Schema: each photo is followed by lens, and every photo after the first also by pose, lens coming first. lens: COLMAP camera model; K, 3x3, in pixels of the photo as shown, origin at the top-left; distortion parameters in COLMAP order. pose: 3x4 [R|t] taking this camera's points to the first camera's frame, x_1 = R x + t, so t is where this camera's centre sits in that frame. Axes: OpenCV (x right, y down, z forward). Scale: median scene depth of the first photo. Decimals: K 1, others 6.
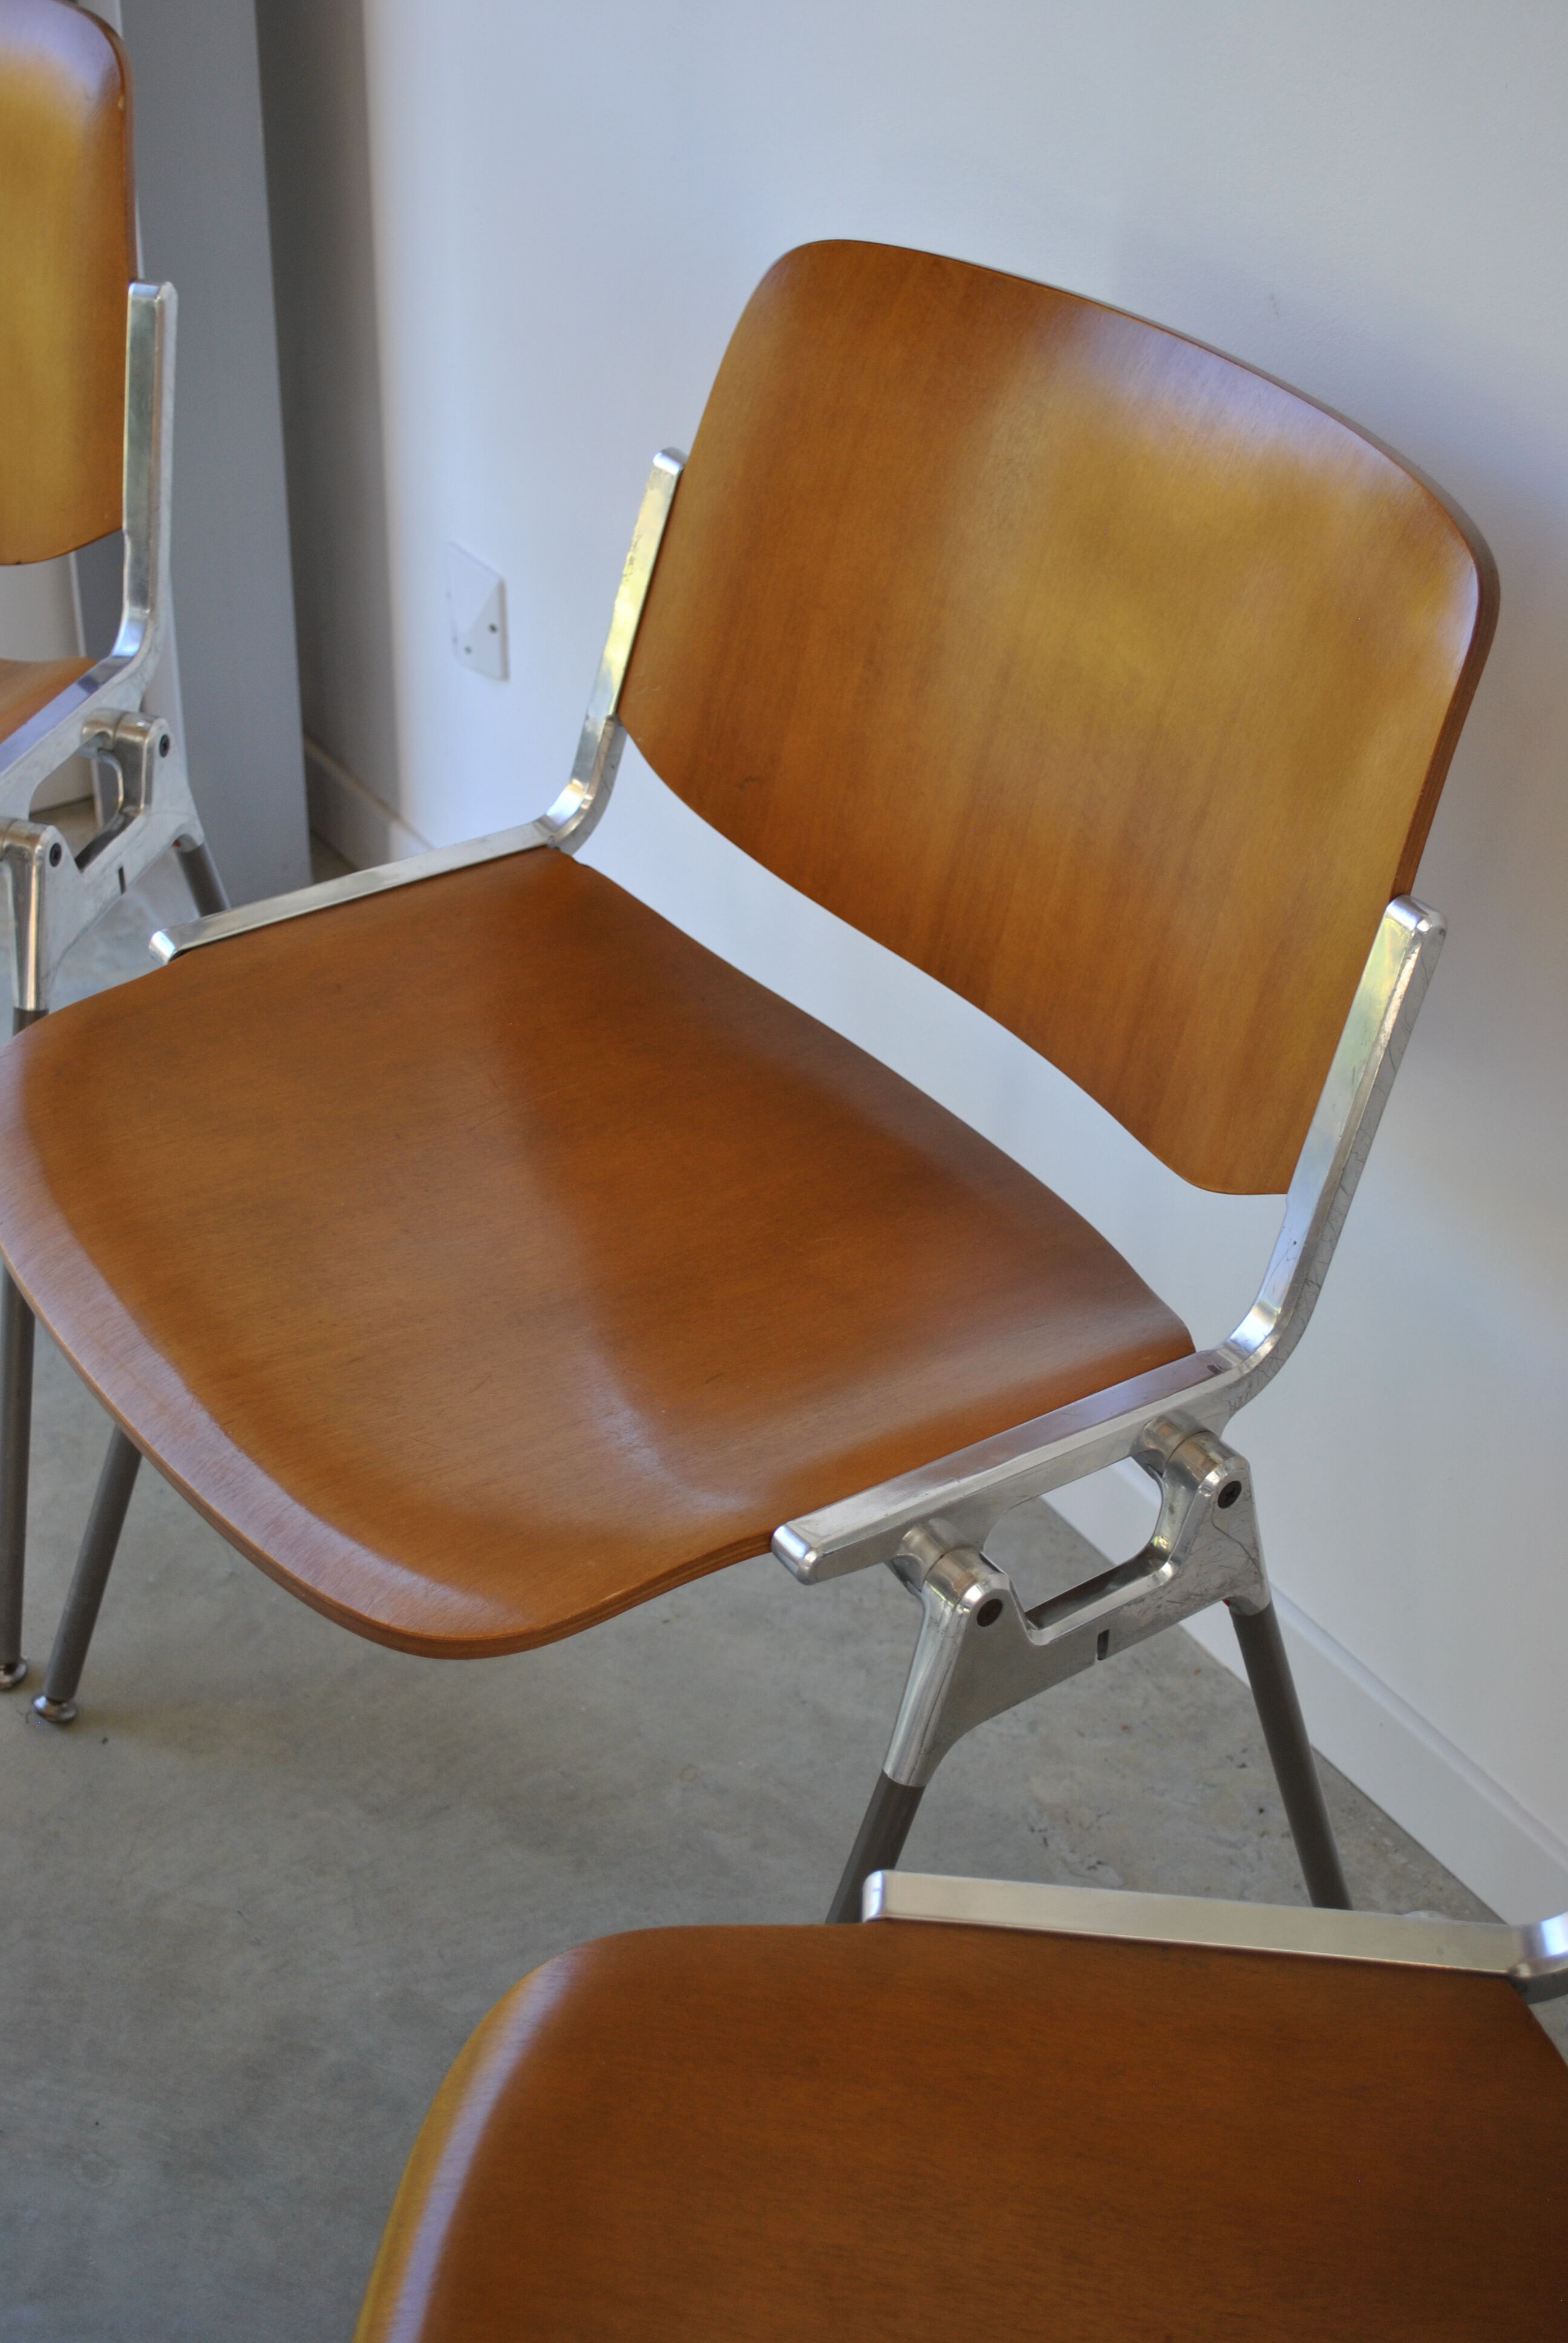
lens RADIAL K [[3308.5, 0, 784.0], [0, 3308.5, 1171.5], [0, 0, 1]] dist [-0.032024, 0.054009]
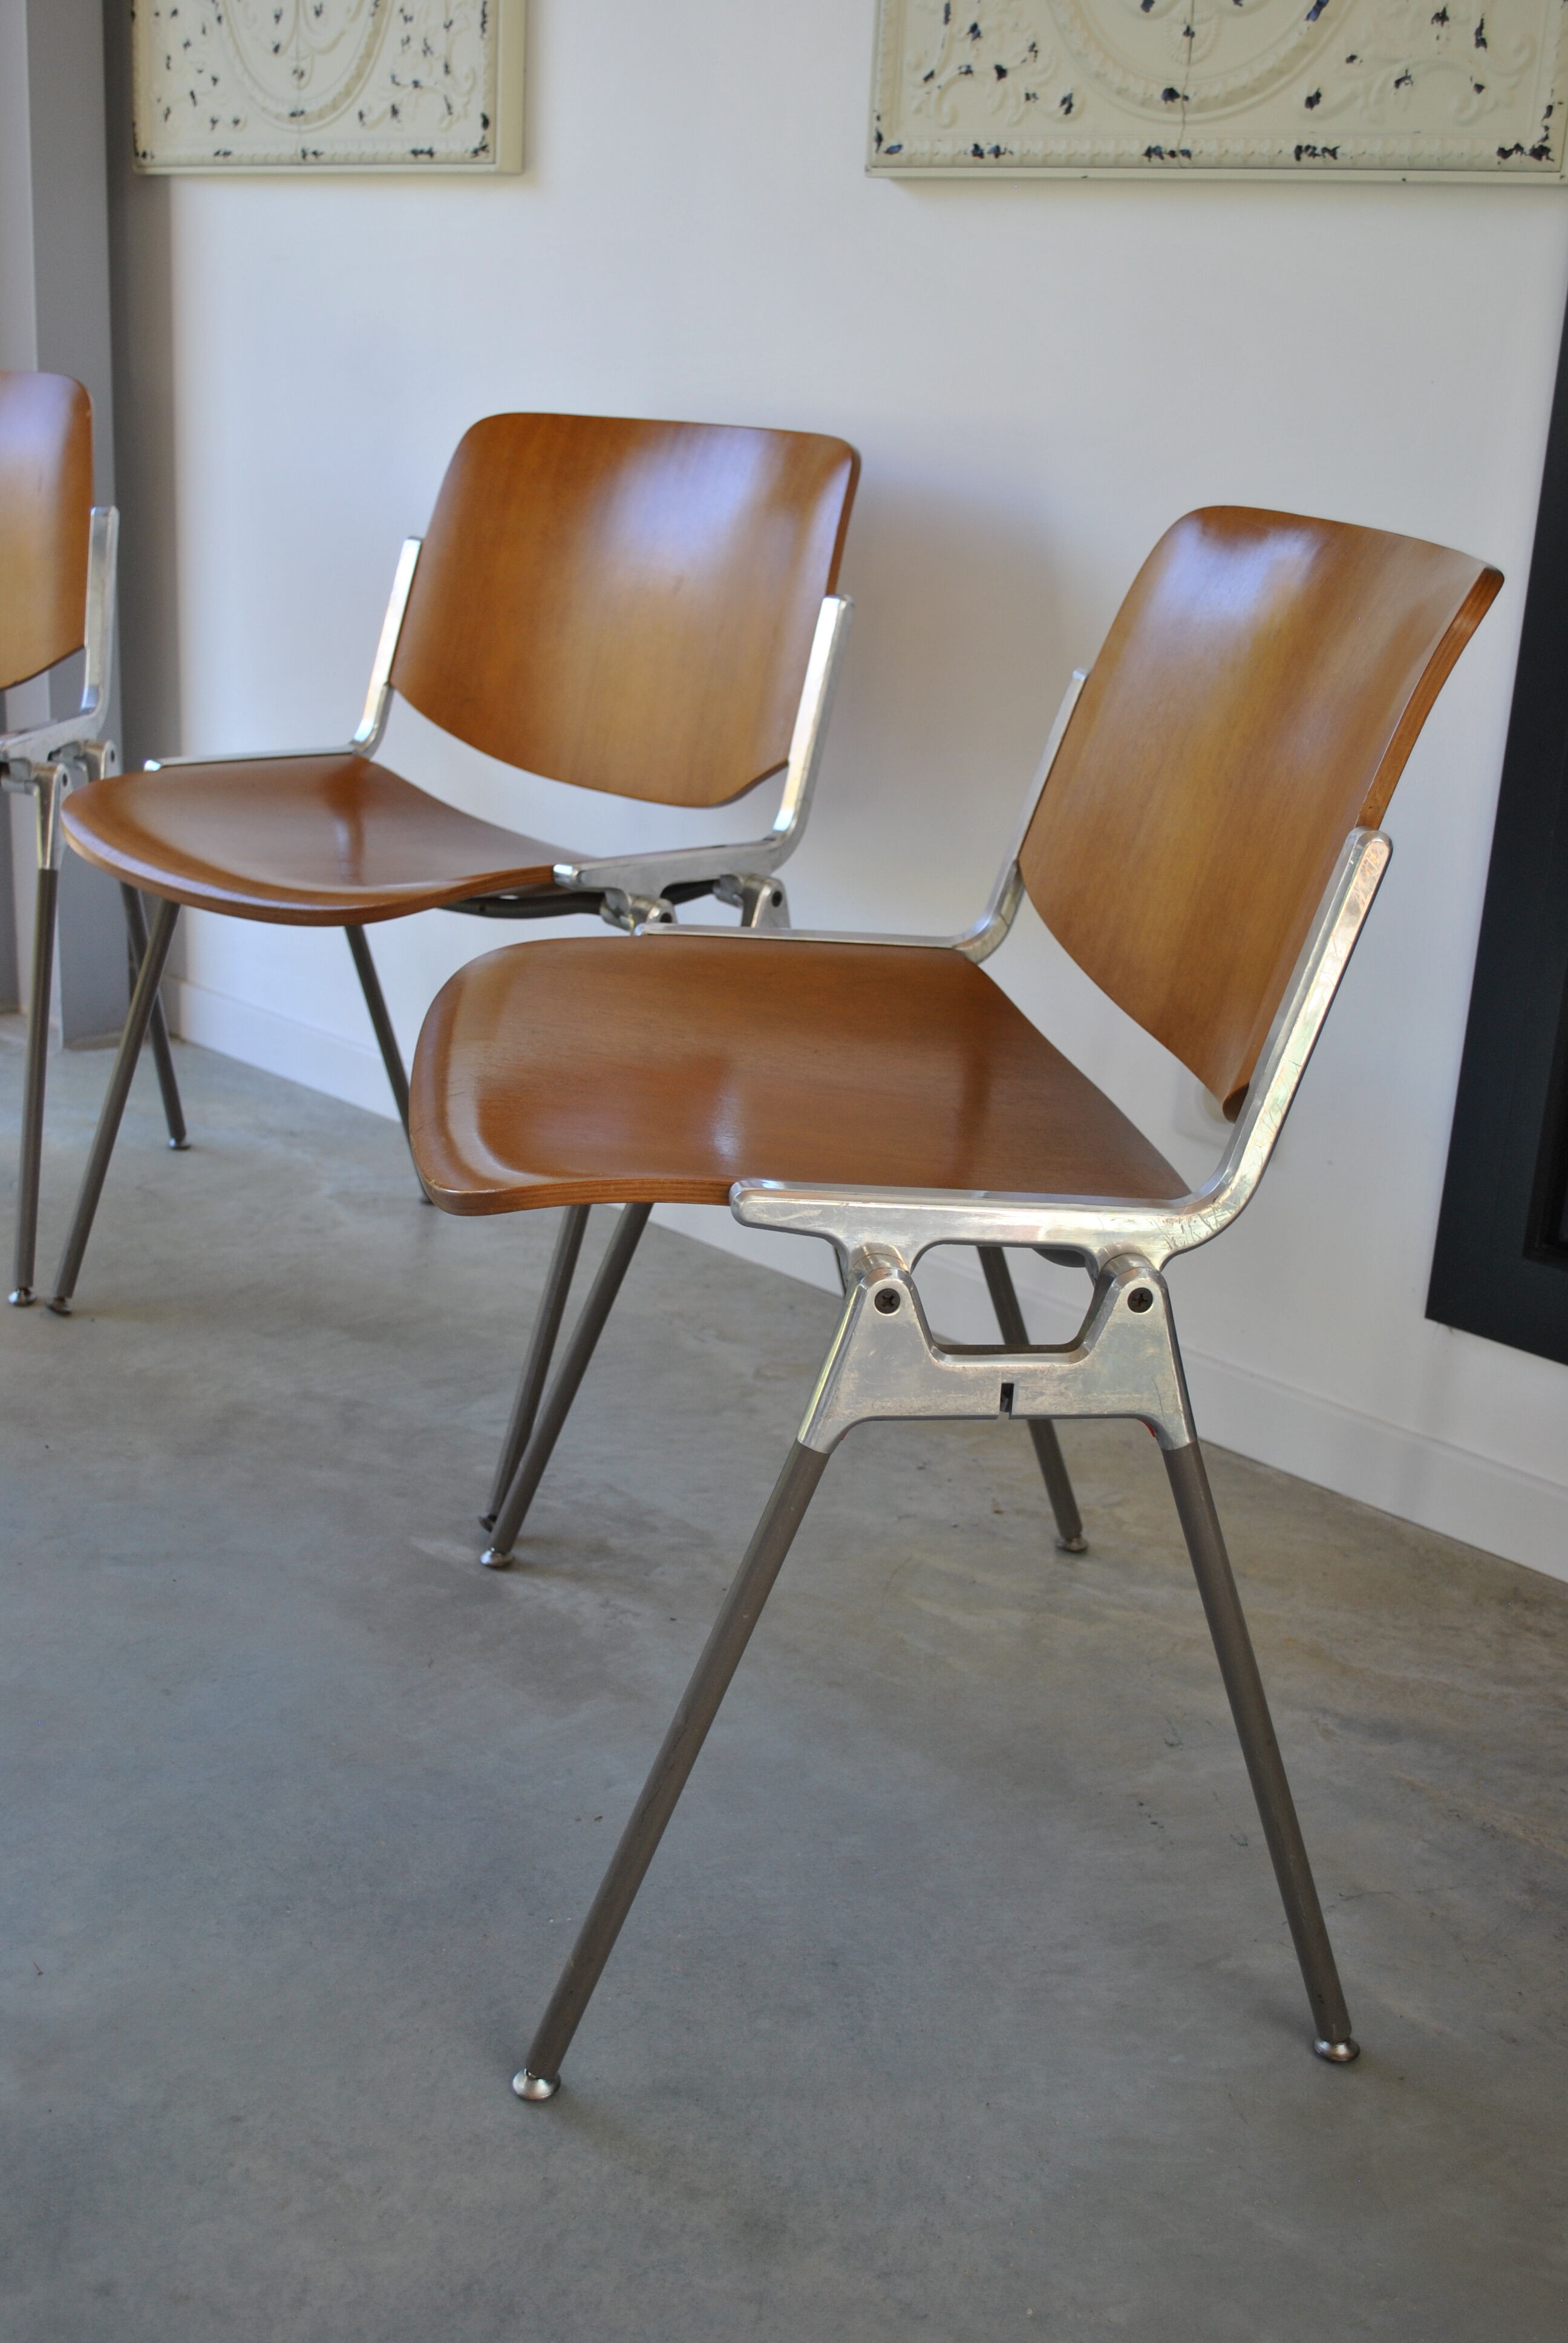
lens RADIAL K [[2485.2, 0, 780.4], [0, 2485.2, 1171.2], [0, 0, 1]] dist [-0.055740, 0.010845]
pose [[0.975861, -0.049856, 0.212625, -0.141906], [0.107646, 0.956915, -0.269677, 0.506839], [-0.190019, 0.286056, 0.939183, -0.249290]]
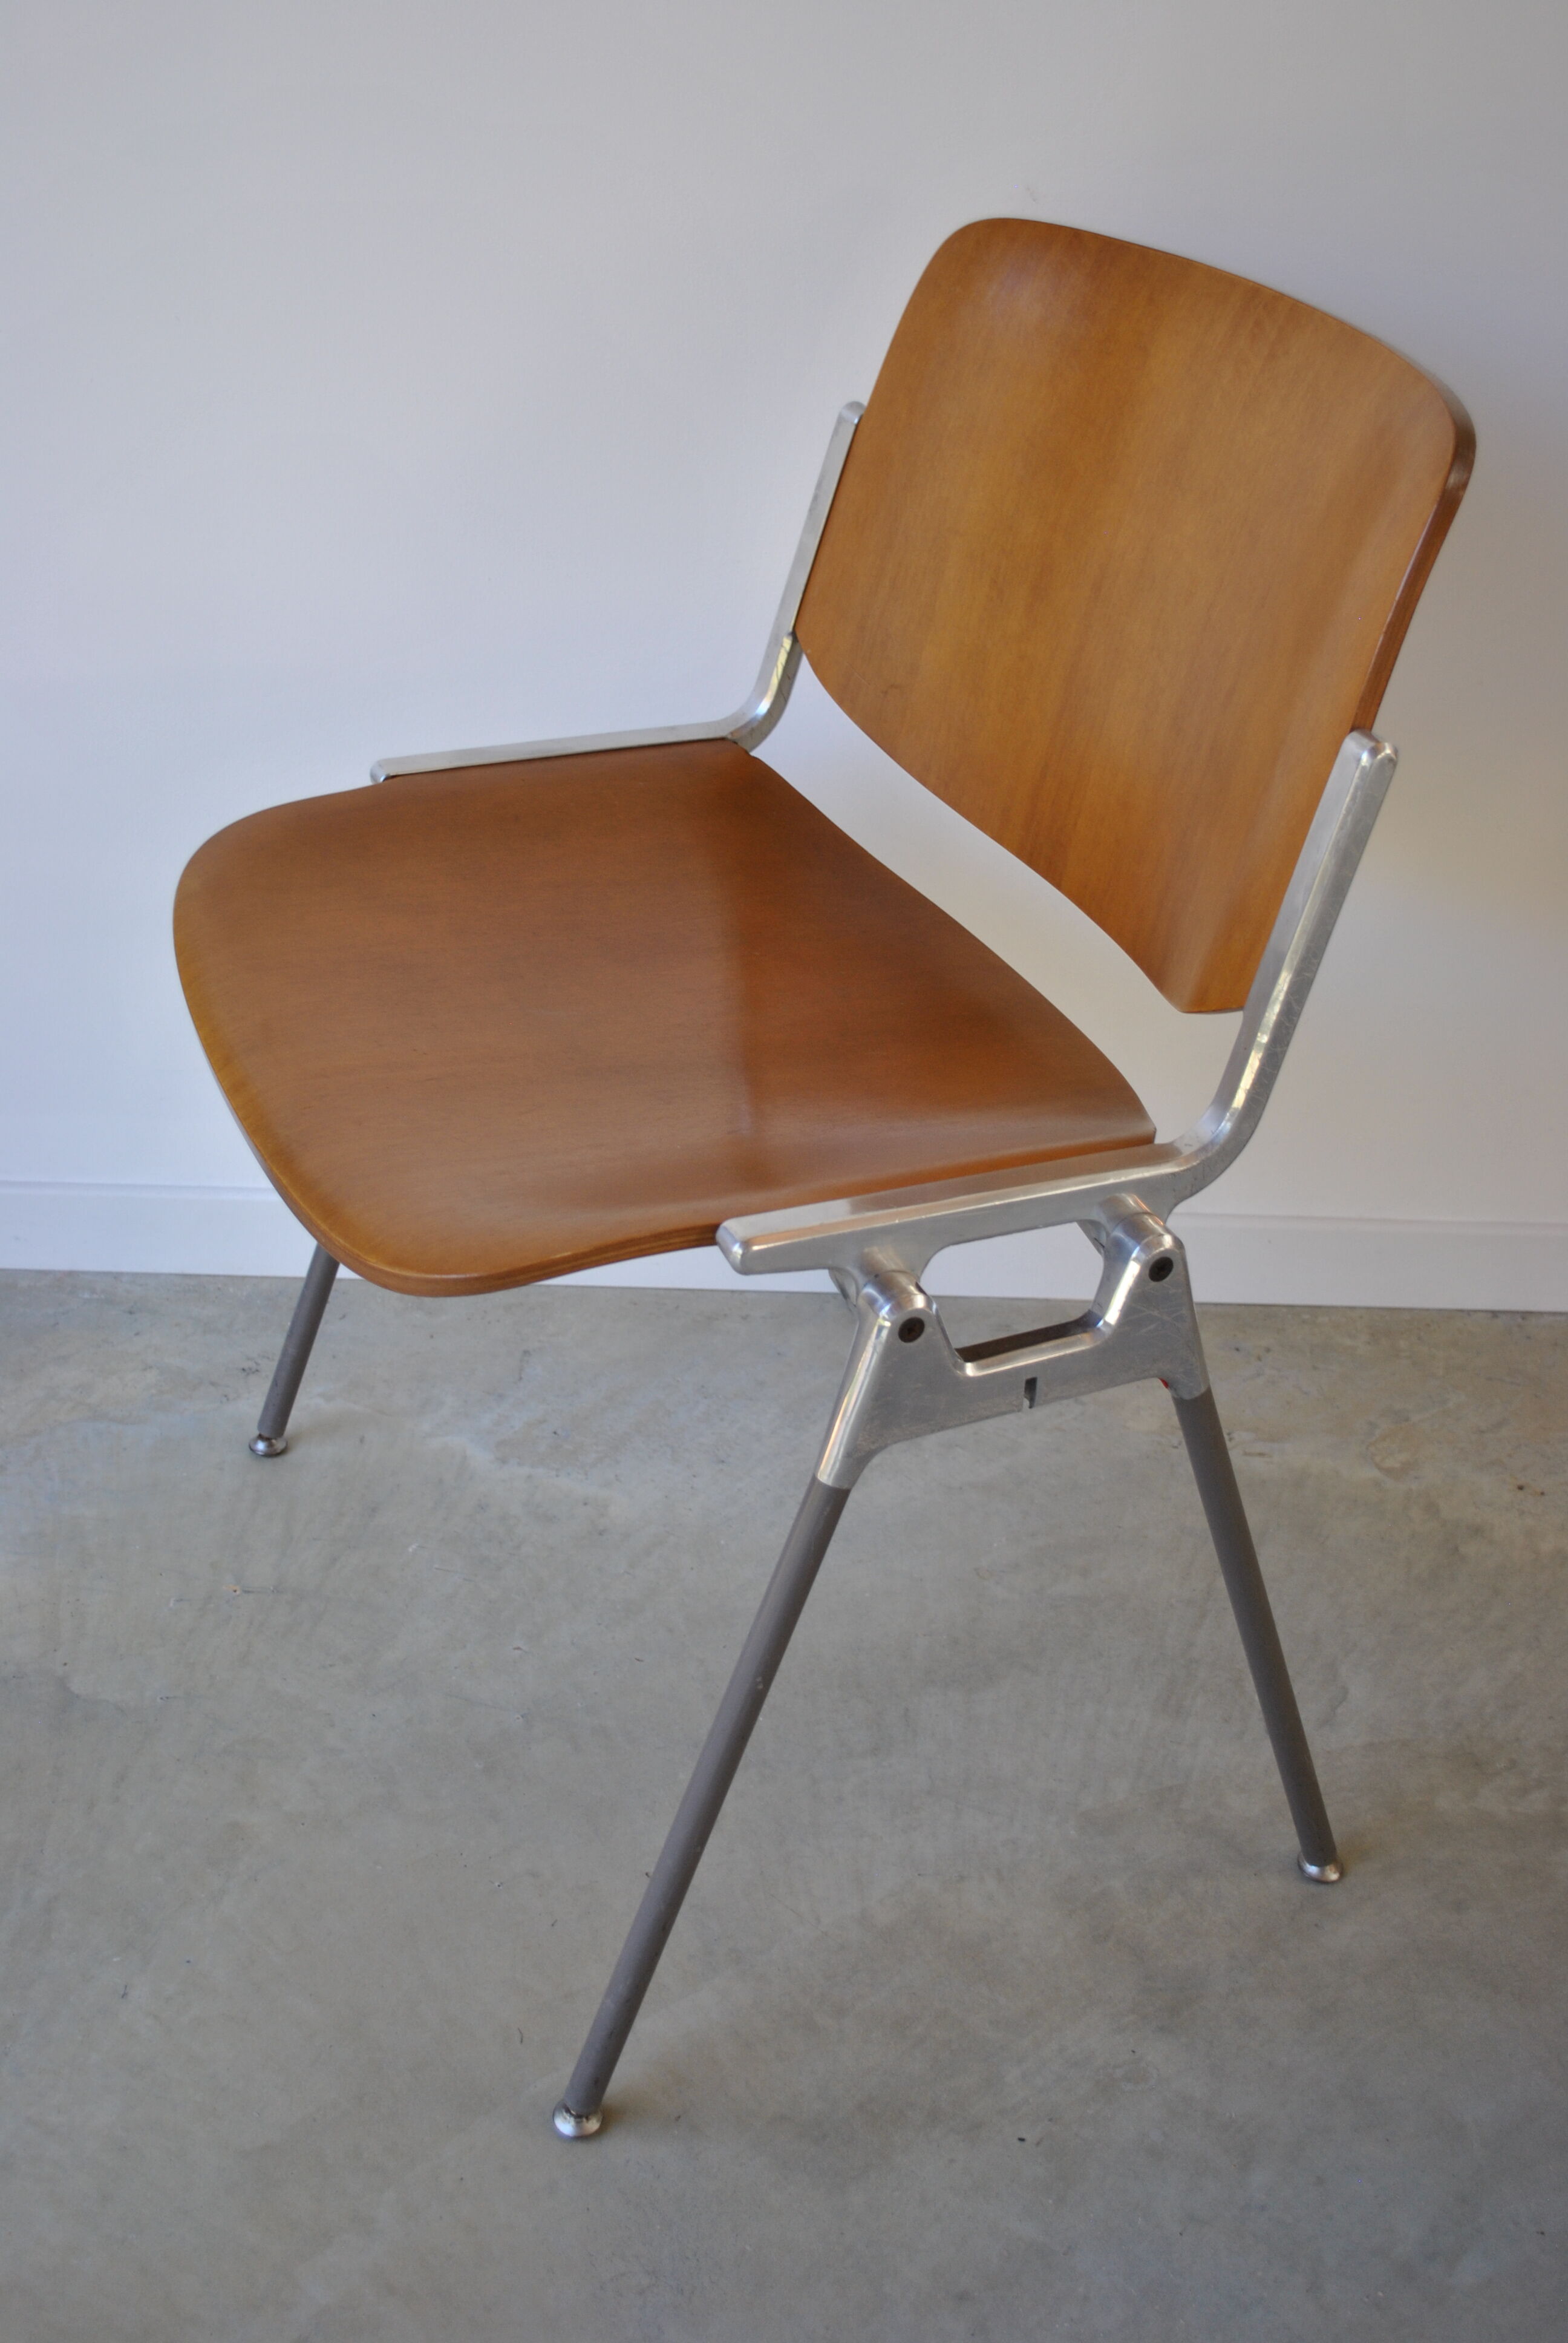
lens RADIAL K [[2637.7, 0, 784.0], [0, 2637.7, 1171.5], [0, 0, 1]] dist [-0.049454, 0.010733]
pose [[0.575905, -0.449265, 0.683004, -0.682214], [0.476184, 0.863450, 0.166443, -0.134483], [-0.664516, 0.229380, 0.711198, 0.389359]]
